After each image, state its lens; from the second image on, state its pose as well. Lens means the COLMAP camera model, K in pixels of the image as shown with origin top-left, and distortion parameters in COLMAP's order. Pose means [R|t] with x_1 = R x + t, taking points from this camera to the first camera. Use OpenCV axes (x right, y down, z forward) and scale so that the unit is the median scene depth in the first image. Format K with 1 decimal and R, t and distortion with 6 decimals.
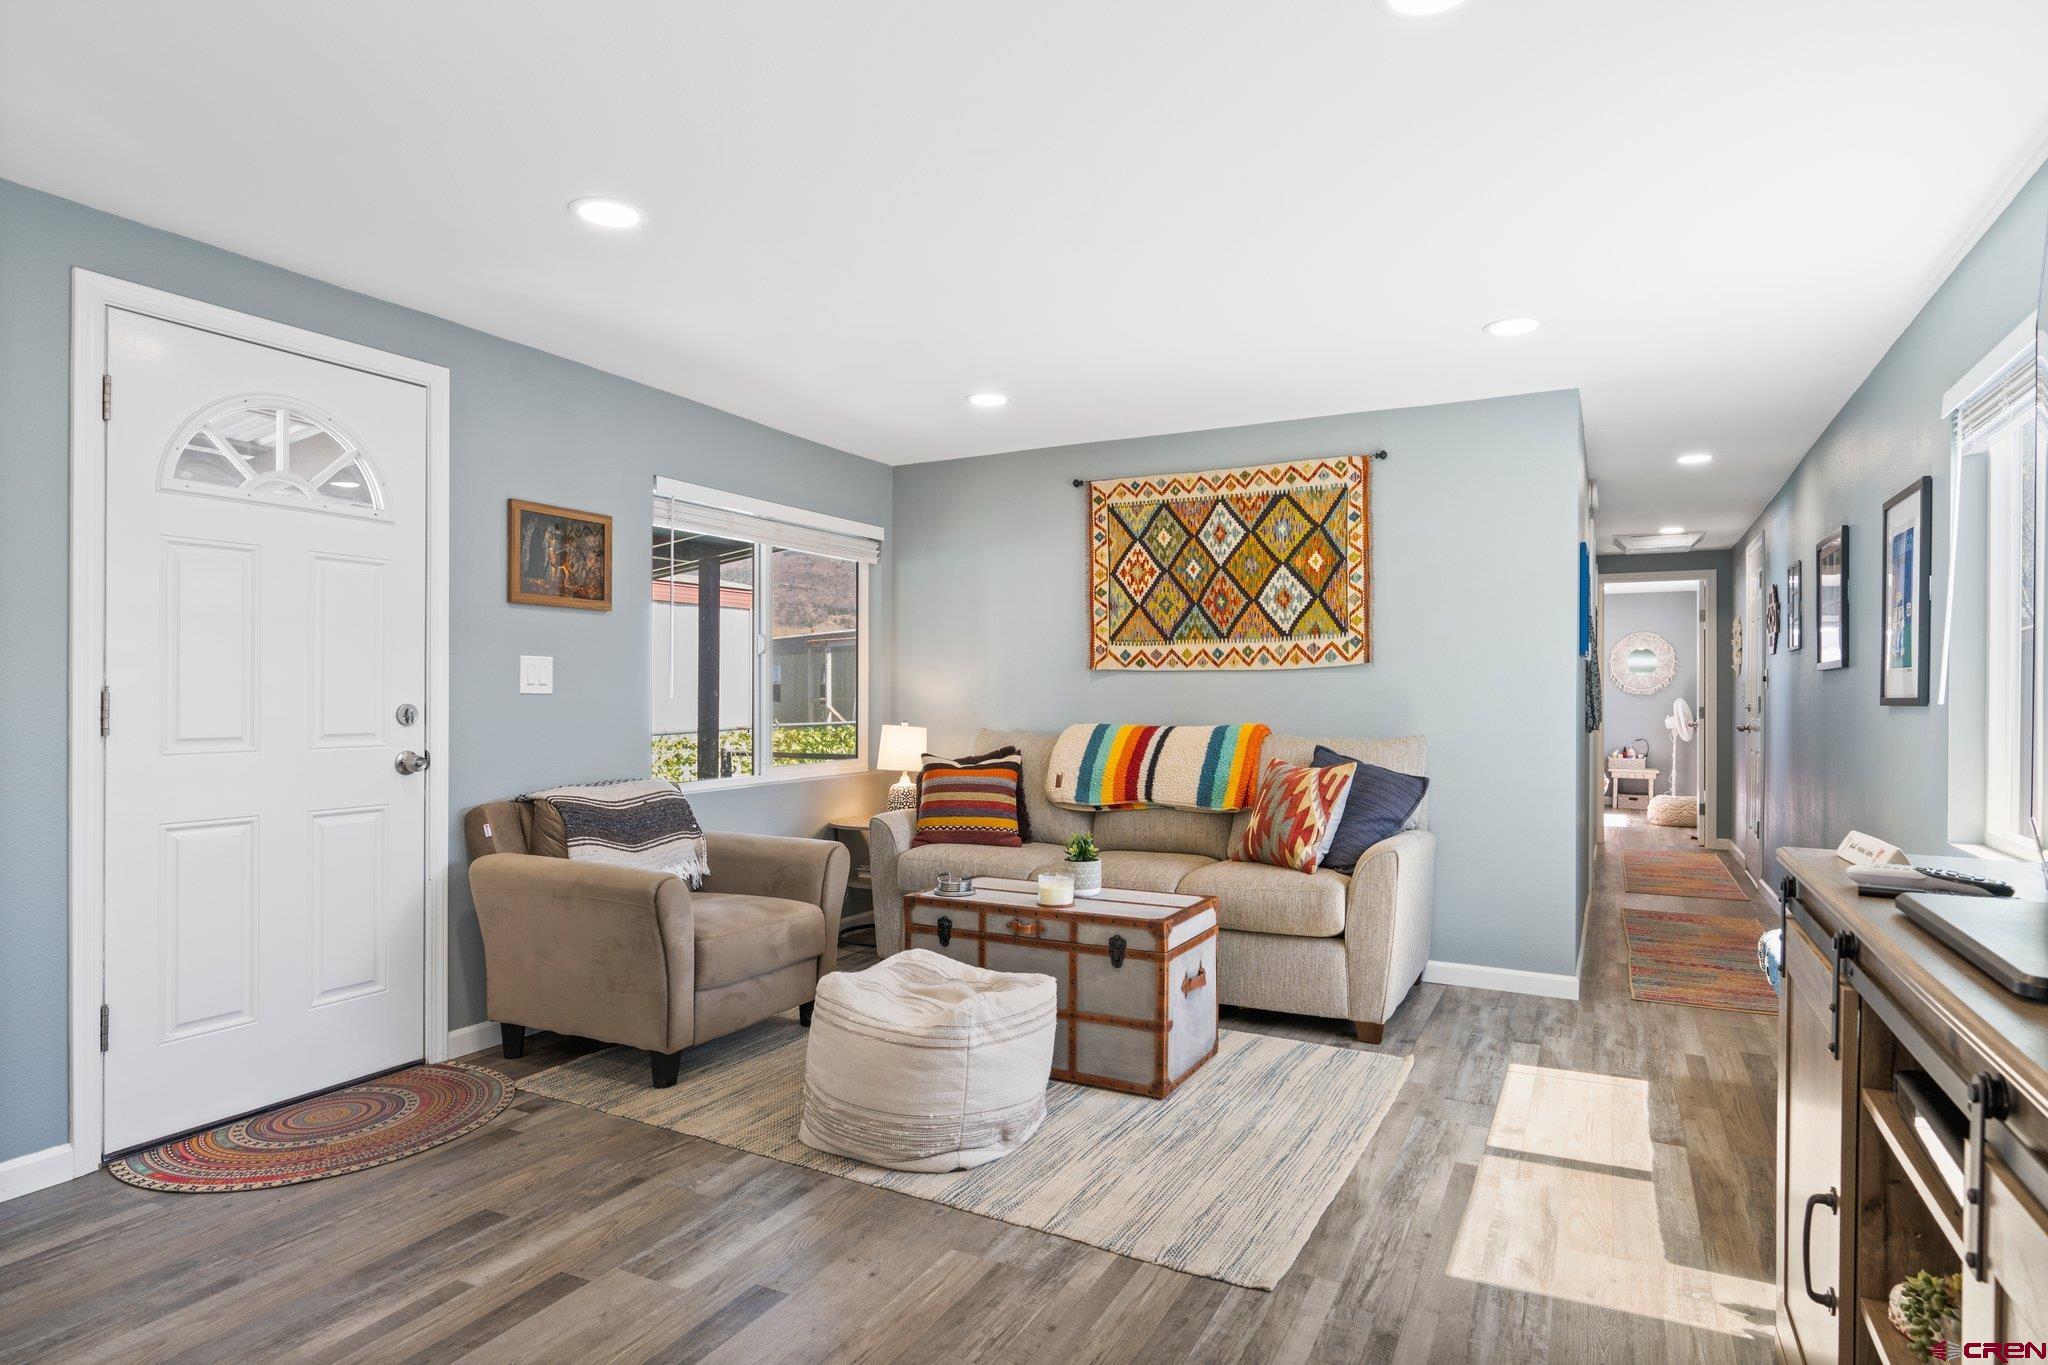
lens RADIAL K [[1131.6, 0, 1026.5], [0, 1131.6, 690.7], [0, 0, 1]] dist [-0.005887, 0.002262]
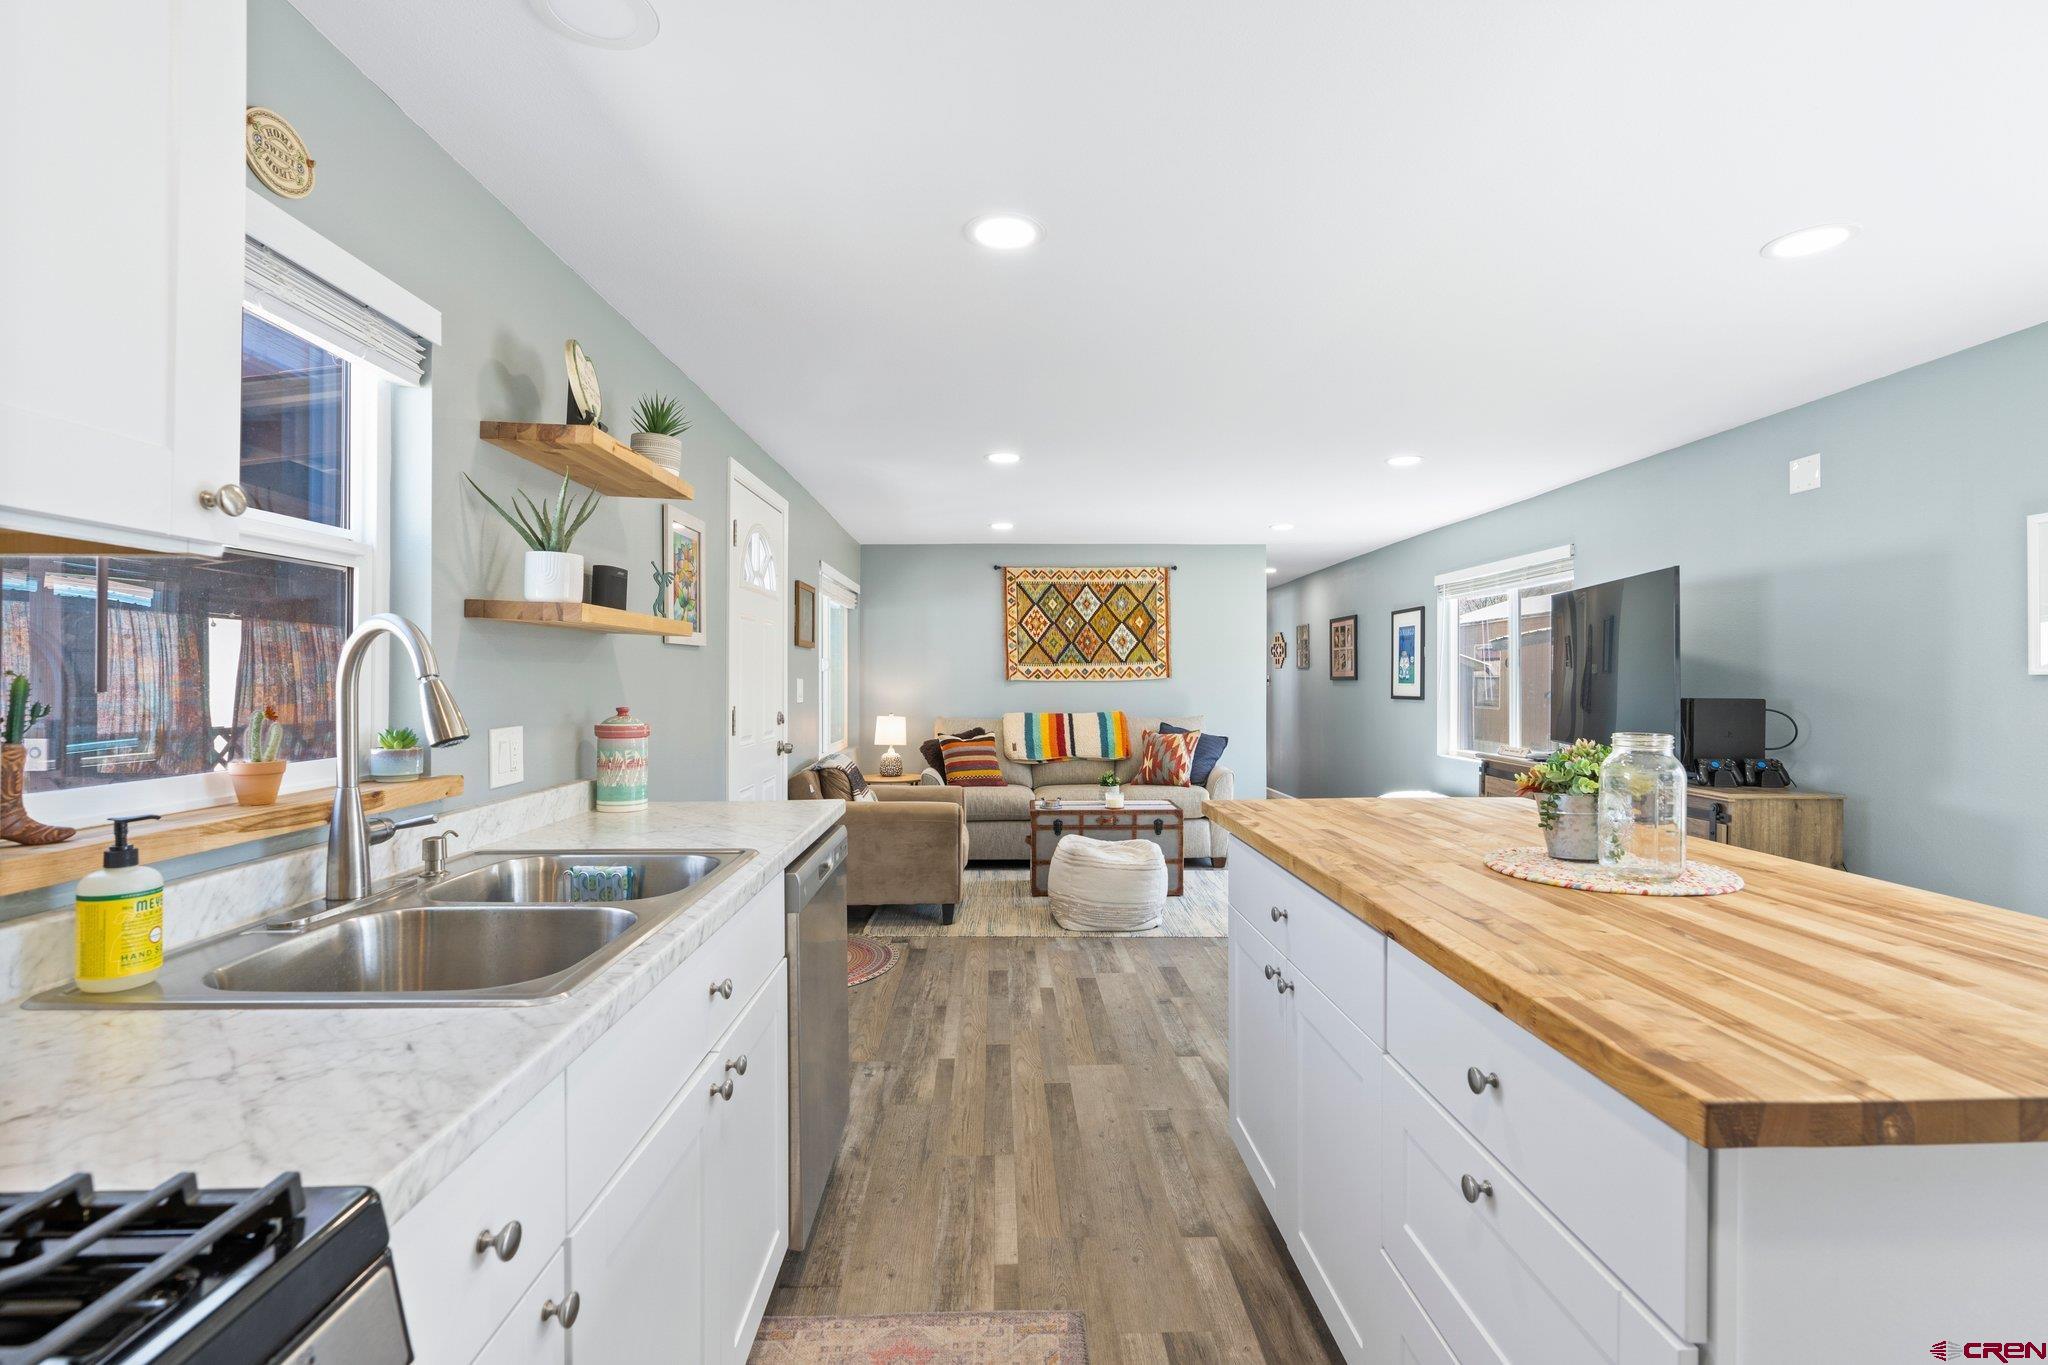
lens RADIAL K [[940.5, 0, 1018.0], [0, 940.5, 675.0], [0, 0, 1]] dist [-0.003134, 0.000729]
pose [[0.874426, -0.001440, 0.485157, -0.652265], [0.001354, 0.999999, 0.000529, -0.029130], [-0.485157, 0.000194, 0.874427, -0.239826]]
